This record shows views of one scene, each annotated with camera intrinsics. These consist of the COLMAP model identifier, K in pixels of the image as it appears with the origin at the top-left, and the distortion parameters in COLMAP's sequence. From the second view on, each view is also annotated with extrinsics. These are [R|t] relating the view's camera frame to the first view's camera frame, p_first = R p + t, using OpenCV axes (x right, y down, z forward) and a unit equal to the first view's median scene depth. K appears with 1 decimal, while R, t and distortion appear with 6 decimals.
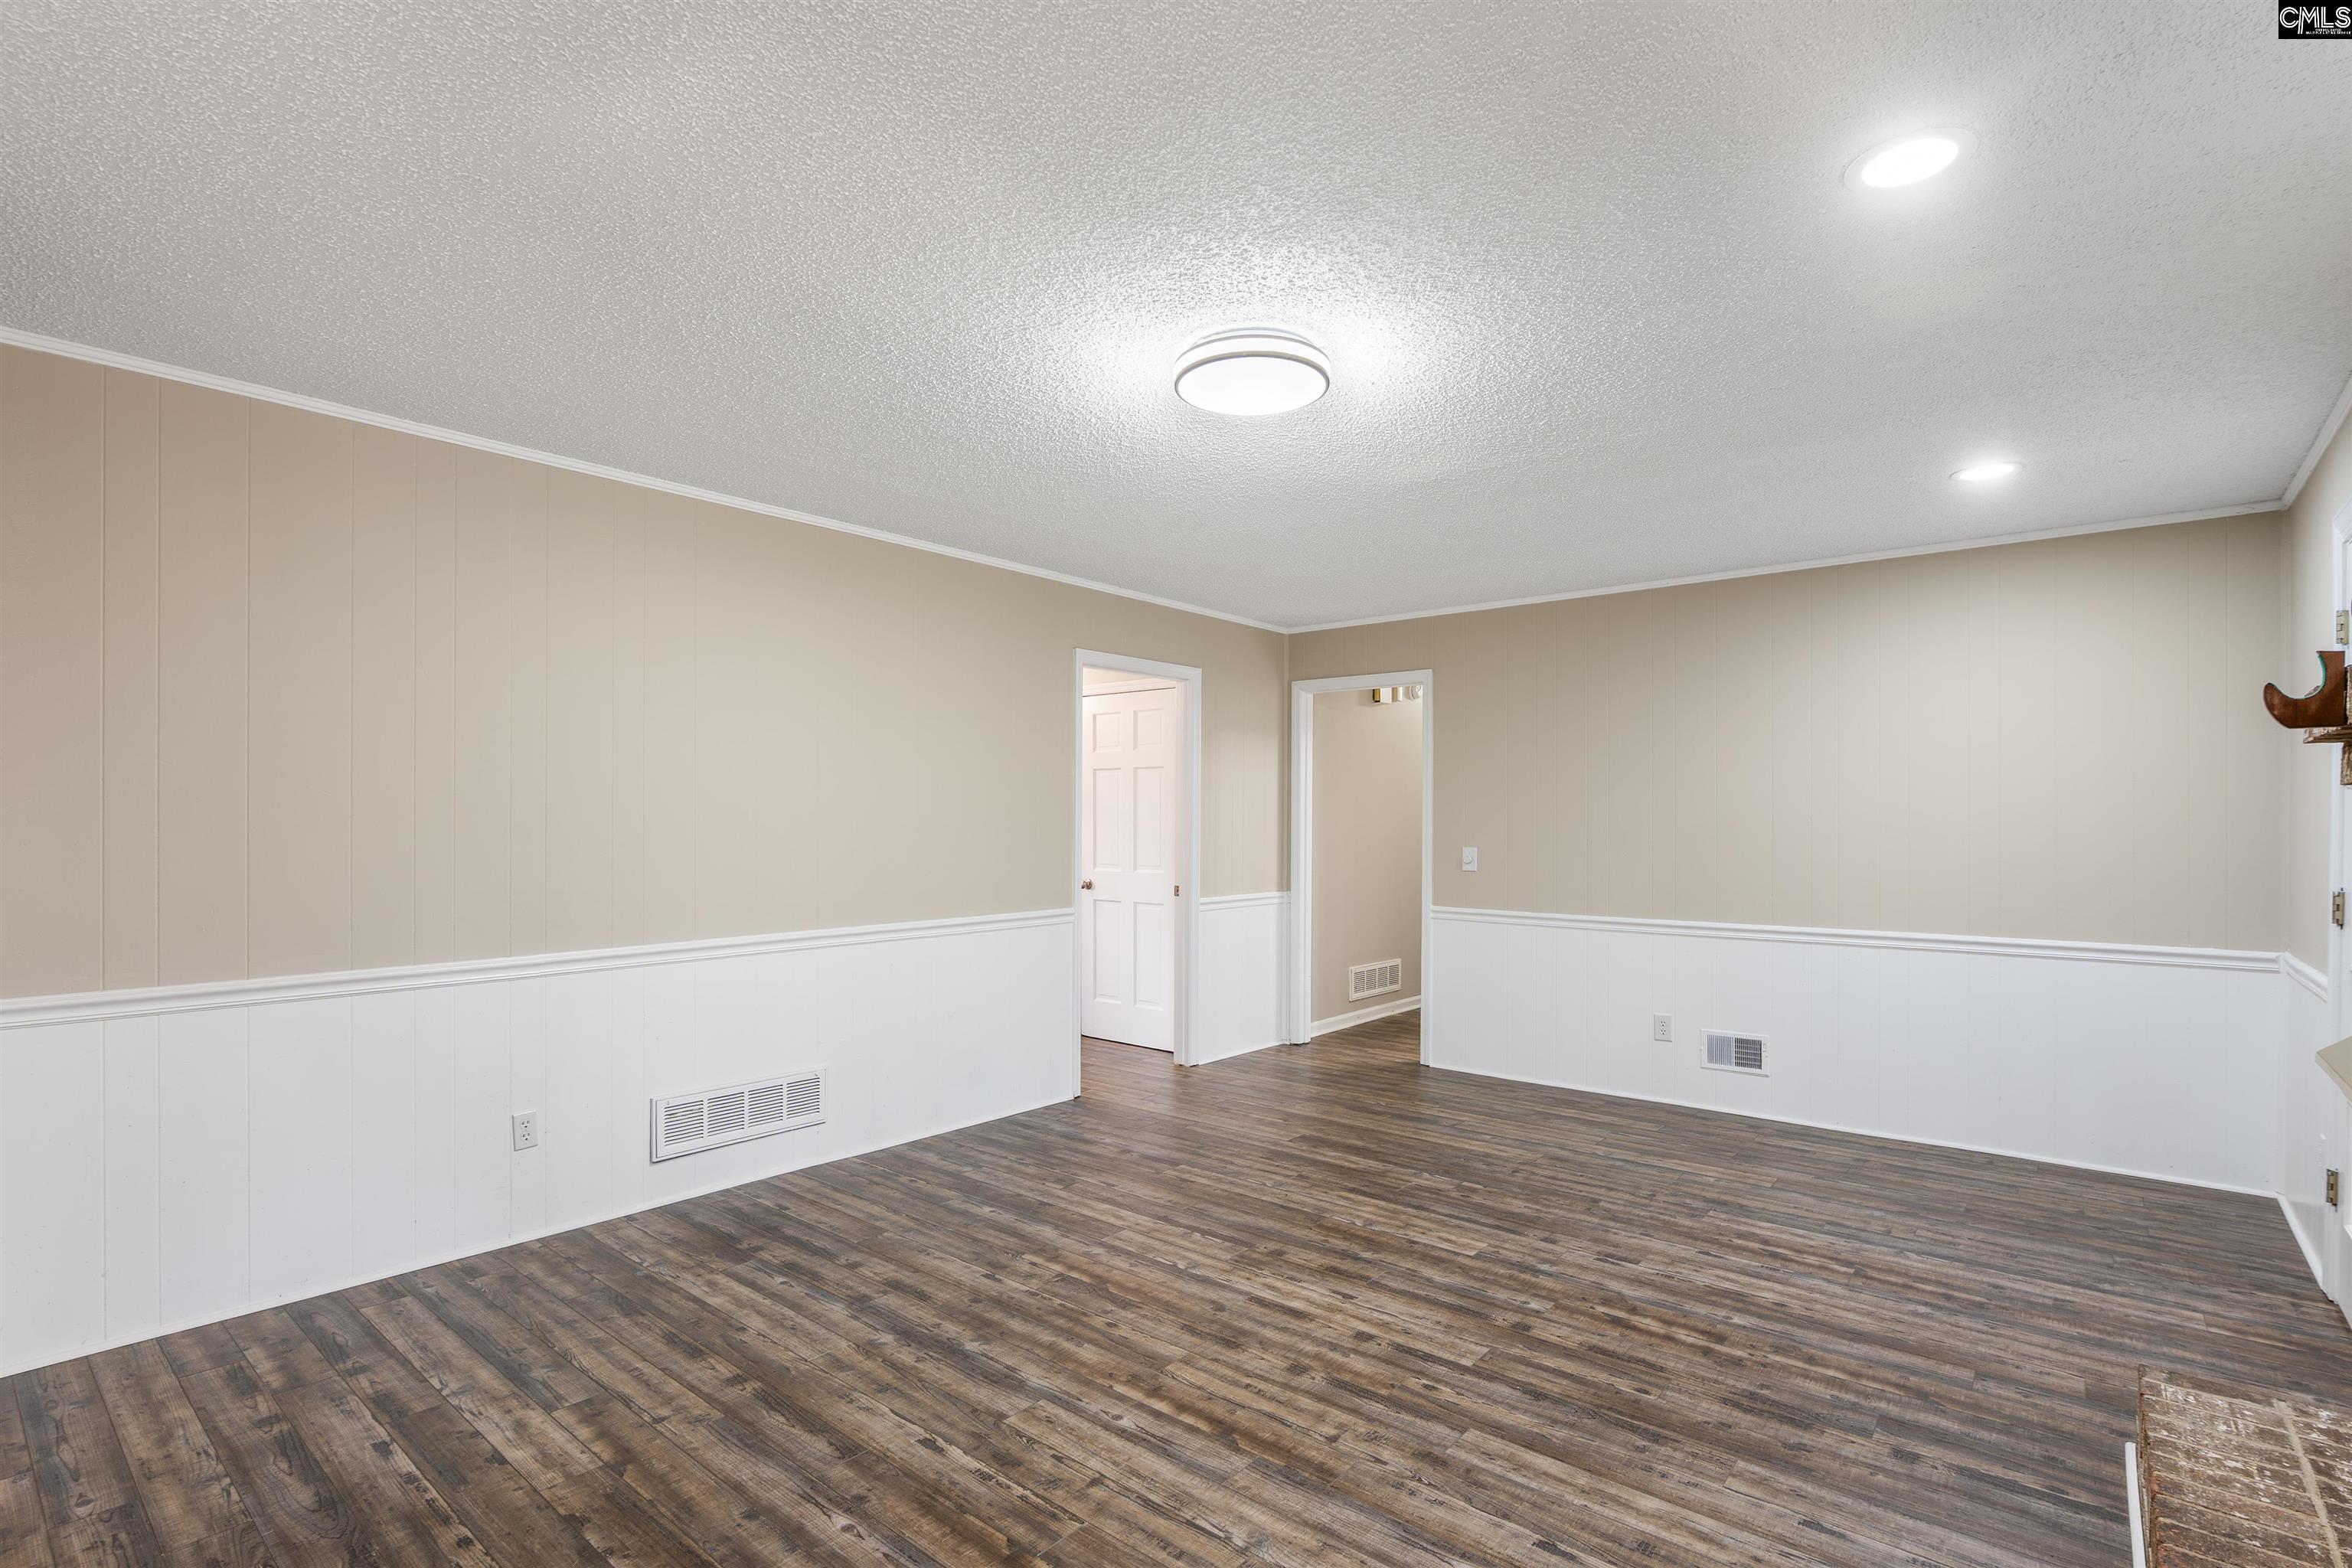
lens RADIAL K [[1112.8, 0, 1174.0], [0, 1112.8, 827.5], [0, 0, 1]] dist [-0.017269, 0.003870]
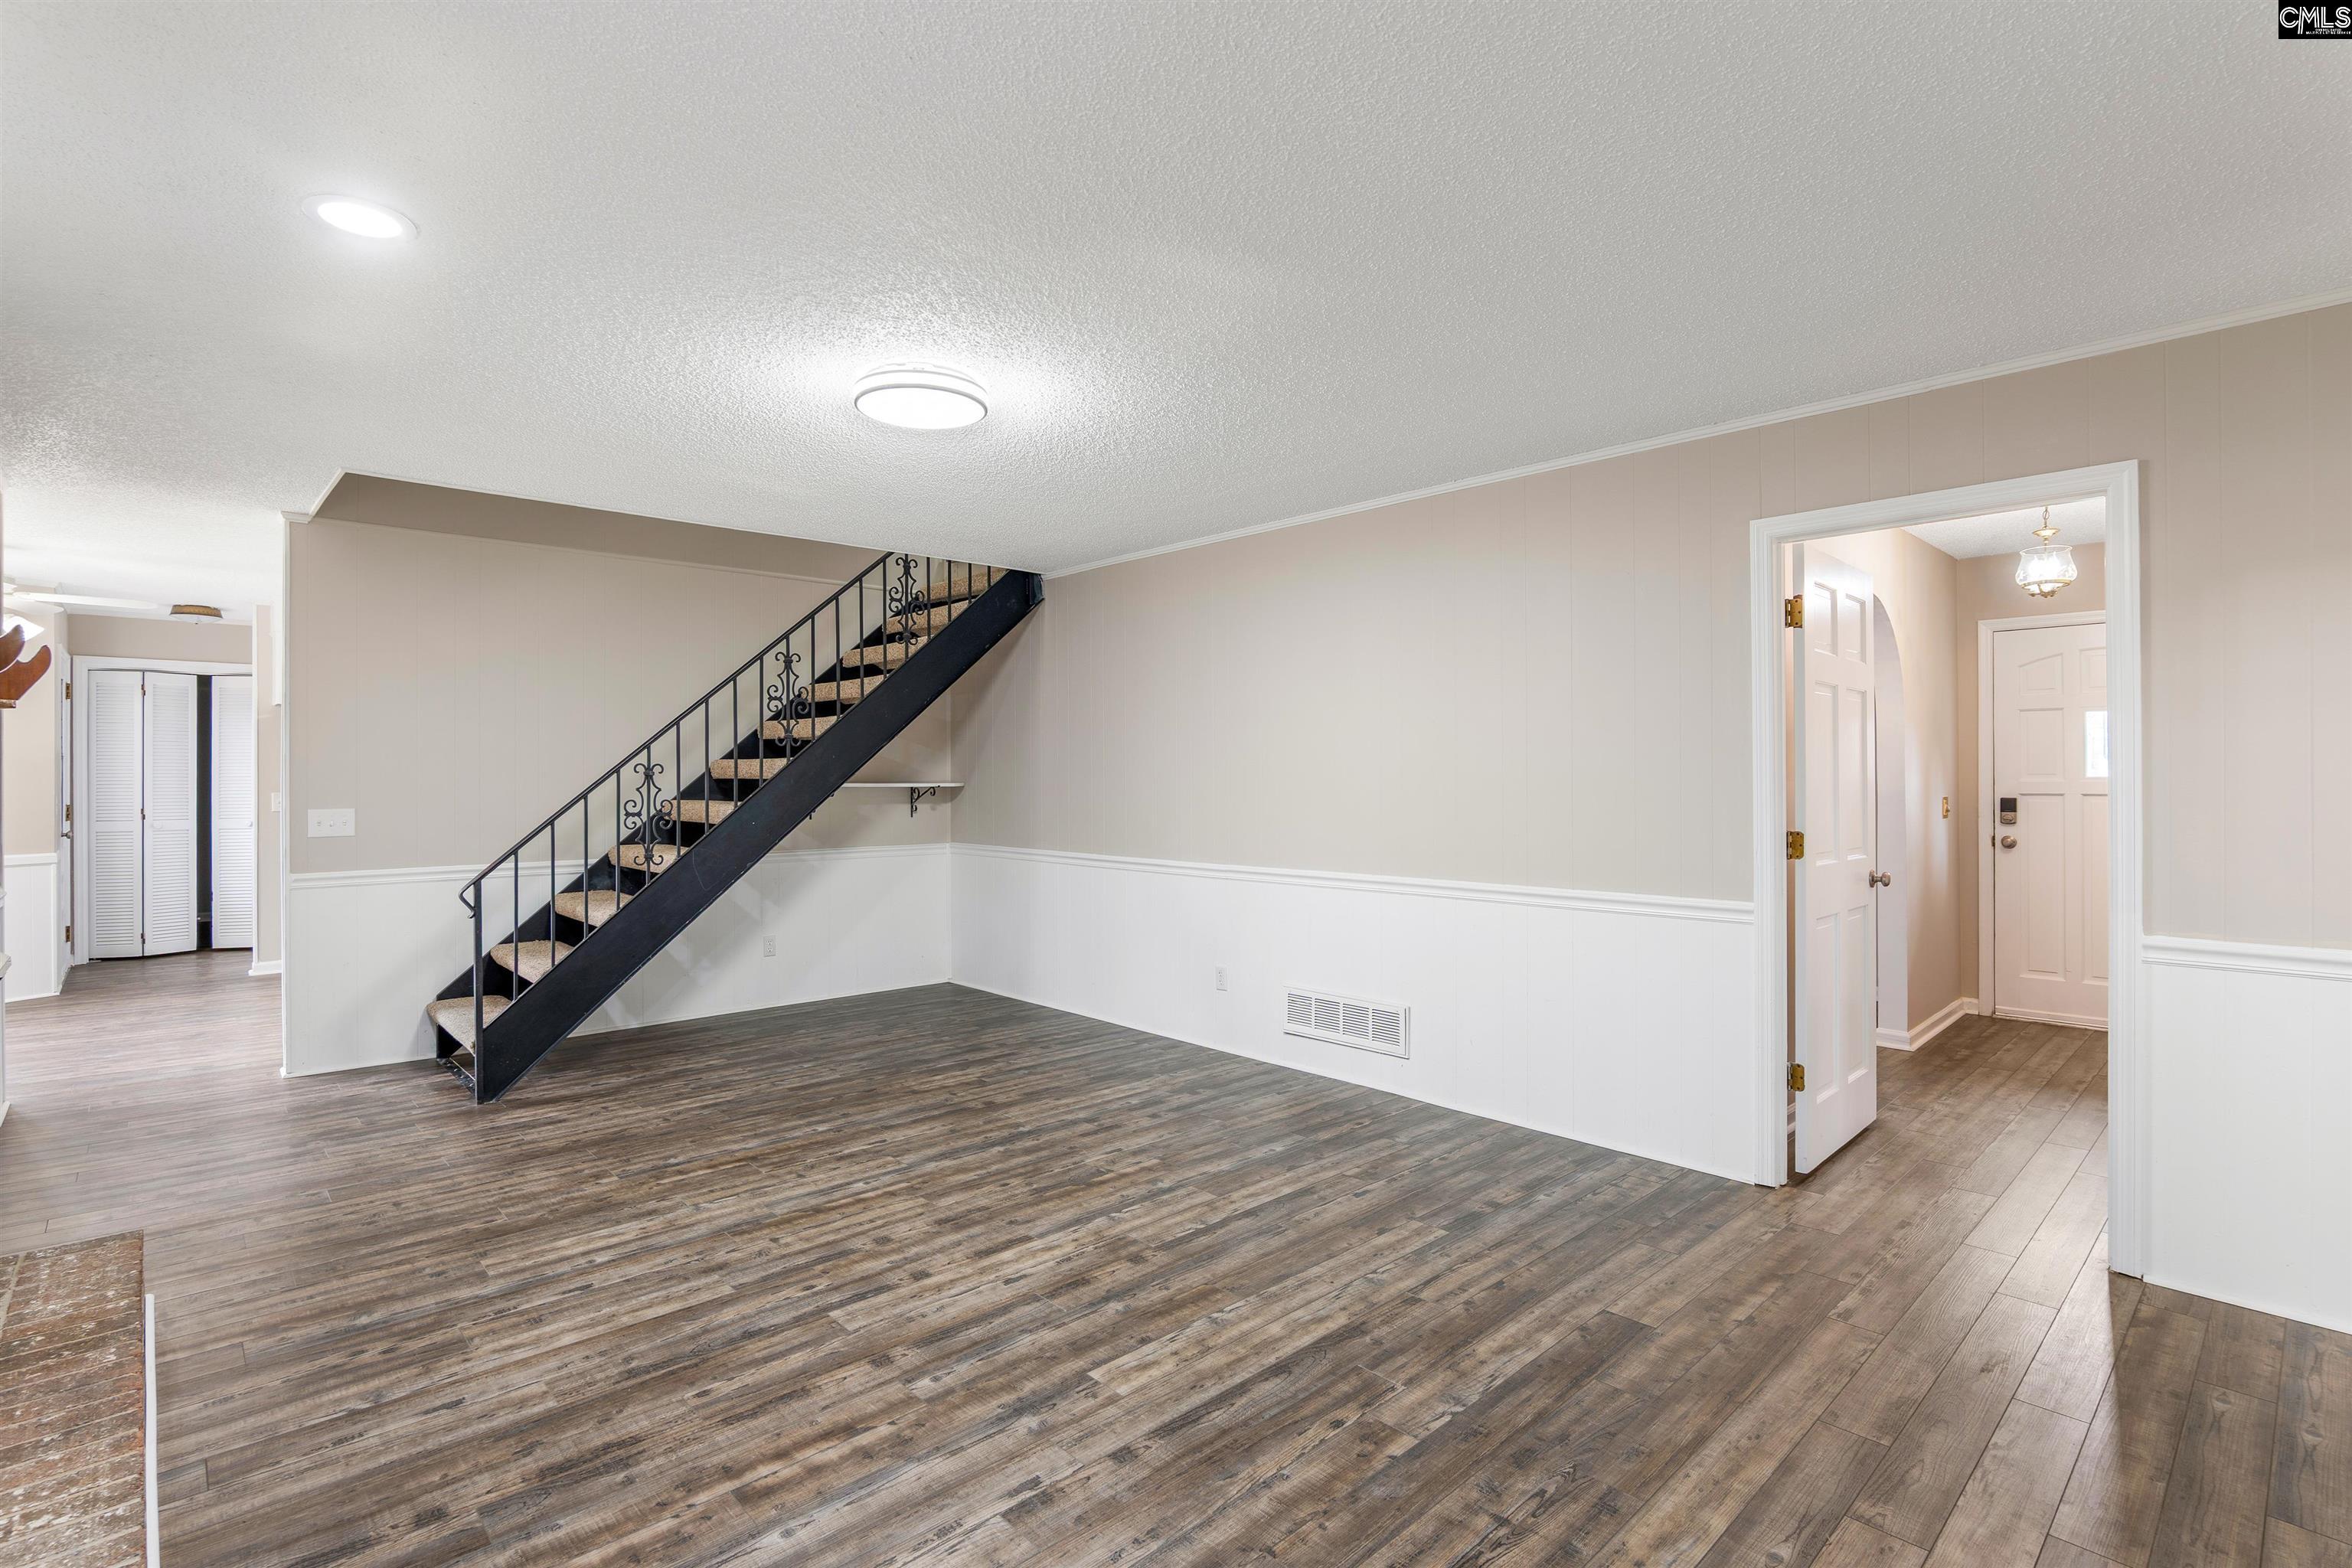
lens RADIAL K [[1112.8, 0, 1172.7], [0, 1112.8, 774.2], [0, 0, 1]] dist [-0.017269, 0.003870]
pose [[-0.126937, -0.006347, -0.991890, 1.172555], [-0.002900, 0.999978, -0.006028, -0.003683], [0.991906, 0.002111, -0.126953, 1.365093]]
